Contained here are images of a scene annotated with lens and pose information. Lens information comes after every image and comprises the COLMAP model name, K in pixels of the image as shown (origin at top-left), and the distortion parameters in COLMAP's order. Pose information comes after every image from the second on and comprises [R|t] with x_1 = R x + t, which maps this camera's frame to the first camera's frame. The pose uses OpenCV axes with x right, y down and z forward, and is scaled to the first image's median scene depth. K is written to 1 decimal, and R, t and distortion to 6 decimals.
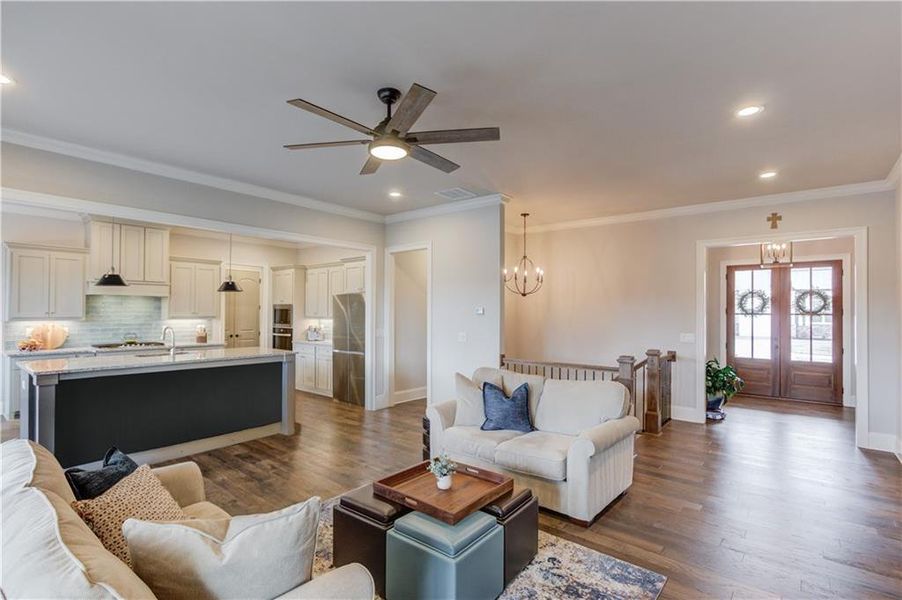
lens RADIAL K [[430.9, 0, 431.6], [0, 430.9, 307.0], [0, 0, 1]] dist [-0.010916, -0.001081]
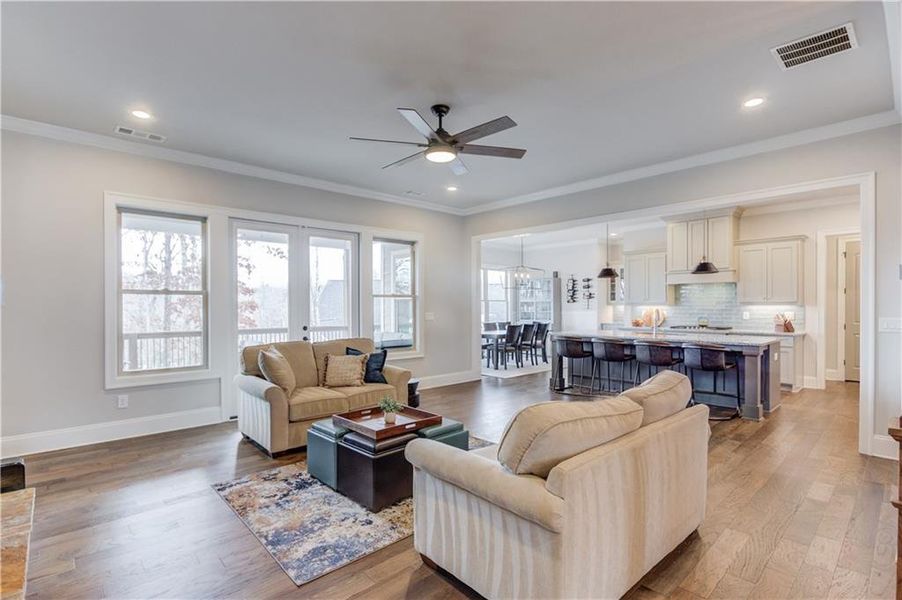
lens RADIAL K [[430.9, 0, 451.5], [0, 430.9, 297.7], [0, 0, 1]] dist [-0.010916, -0.001081]
pose [[-0.101172, -0.016902, -0.994725, 0.639218], [0.009520, 0.999793, -0.017957, 0.034052], [0.994823, -0.011286, -0.100990, 0.644707]]
